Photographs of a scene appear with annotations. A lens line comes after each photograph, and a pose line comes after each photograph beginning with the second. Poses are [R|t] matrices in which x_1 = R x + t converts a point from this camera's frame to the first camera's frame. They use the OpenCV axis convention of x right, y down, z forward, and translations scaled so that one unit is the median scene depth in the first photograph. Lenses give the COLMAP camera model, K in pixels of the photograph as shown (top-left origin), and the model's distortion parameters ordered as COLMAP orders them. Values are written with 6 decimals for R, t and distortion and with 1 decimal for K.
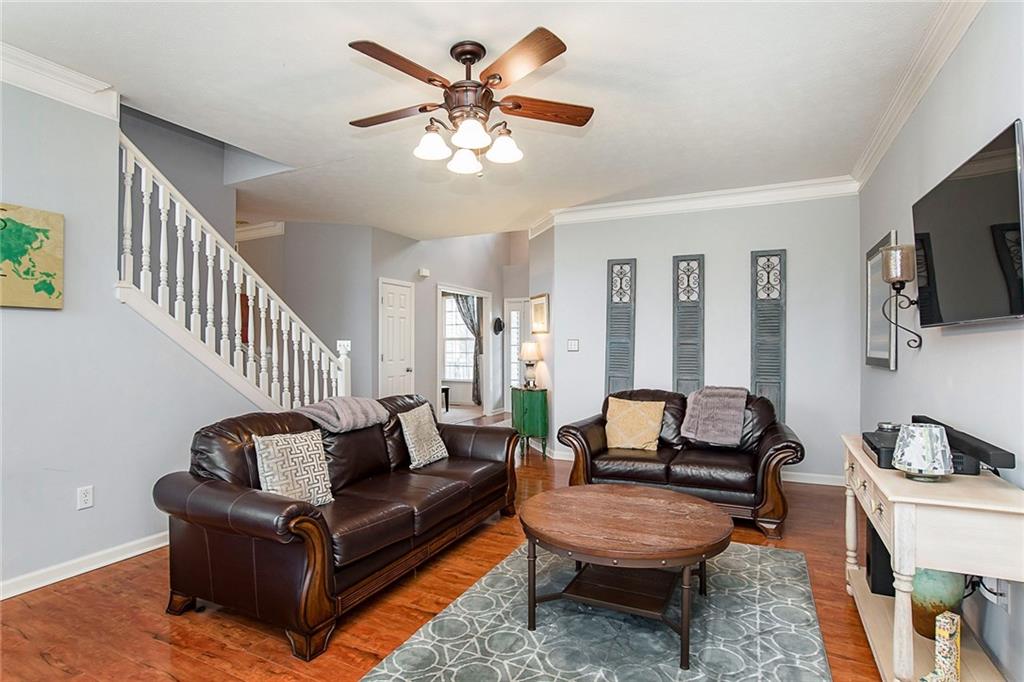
lens RADIAL K [[526.3, 0, 512.0], [0, 526.3, 341.0], [0, 0, 1]] dist [-0.000792, -0.000115]
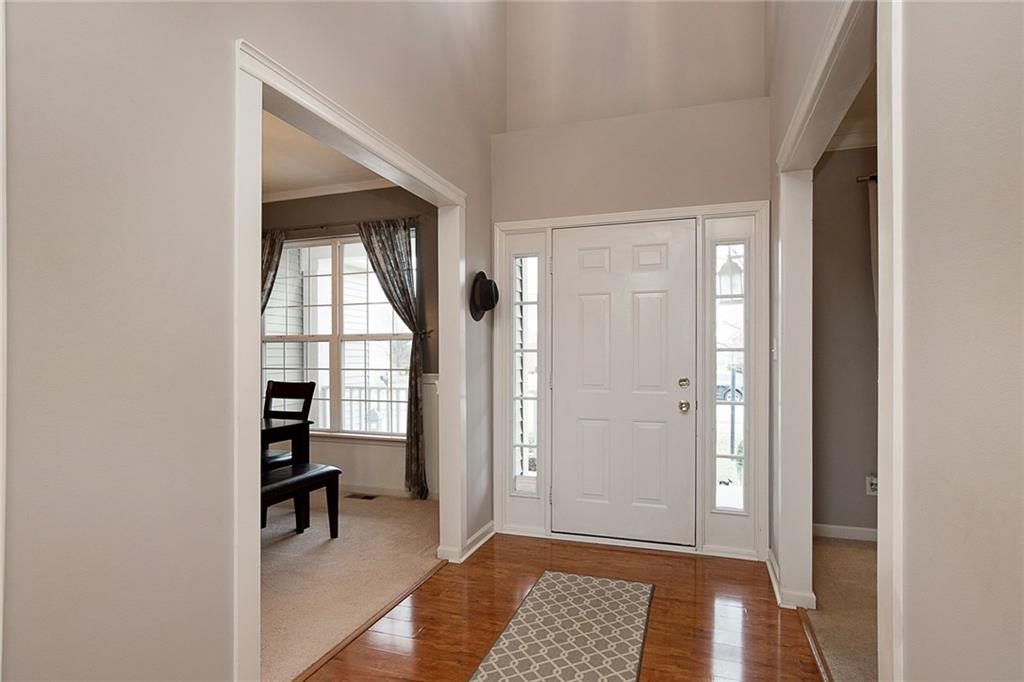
lens RADIAL K [[526.3, 0, 512.0], [0, 526.3, 341.0], [0, 0, 1]] dist [-0.000792, -0.000115]
pose [[0.991966, 0.003823, 0.126446, -0.049101], [-0.003094, 0.999977, -0.005962, 0.004037], [-0.126466, 0.005523, 0.991956, 0.644657]]
